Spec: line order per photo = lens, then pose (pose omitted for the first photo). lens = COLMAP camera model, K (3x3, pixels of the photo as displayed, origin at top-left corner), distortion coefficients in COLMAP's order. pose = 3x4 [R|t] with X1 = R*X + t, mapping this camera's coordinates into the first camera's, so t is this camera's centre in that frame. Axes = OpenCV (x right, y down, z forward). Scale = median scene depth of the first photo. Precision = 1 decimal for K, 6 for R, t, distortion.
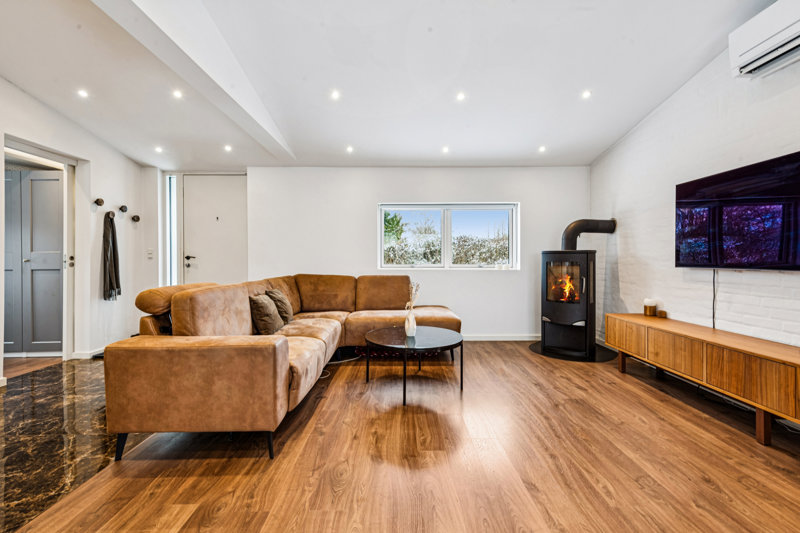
lens RADIAL K [[331.6, 0, 400.0], [0, 331.6, 266.5], [0, 0, 1]] dist [0.014970, -0.000139]
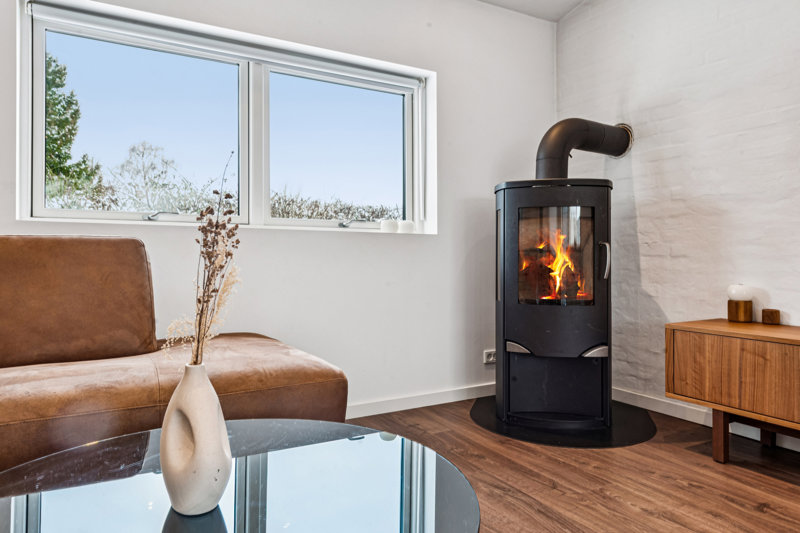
lens RADIAL K [[534.2, 0, 399.7], [0, 534.2, 257.3], [0, 0, 1]] dist [0.006550, 0.002024]
pose [[0.867965, 0.006445, 0.496583, -0.012975], [0.003872, 0.999798, -0.019742, 0.061245], [-0.496610, 0.019058, 0.867765, 0.510540]]
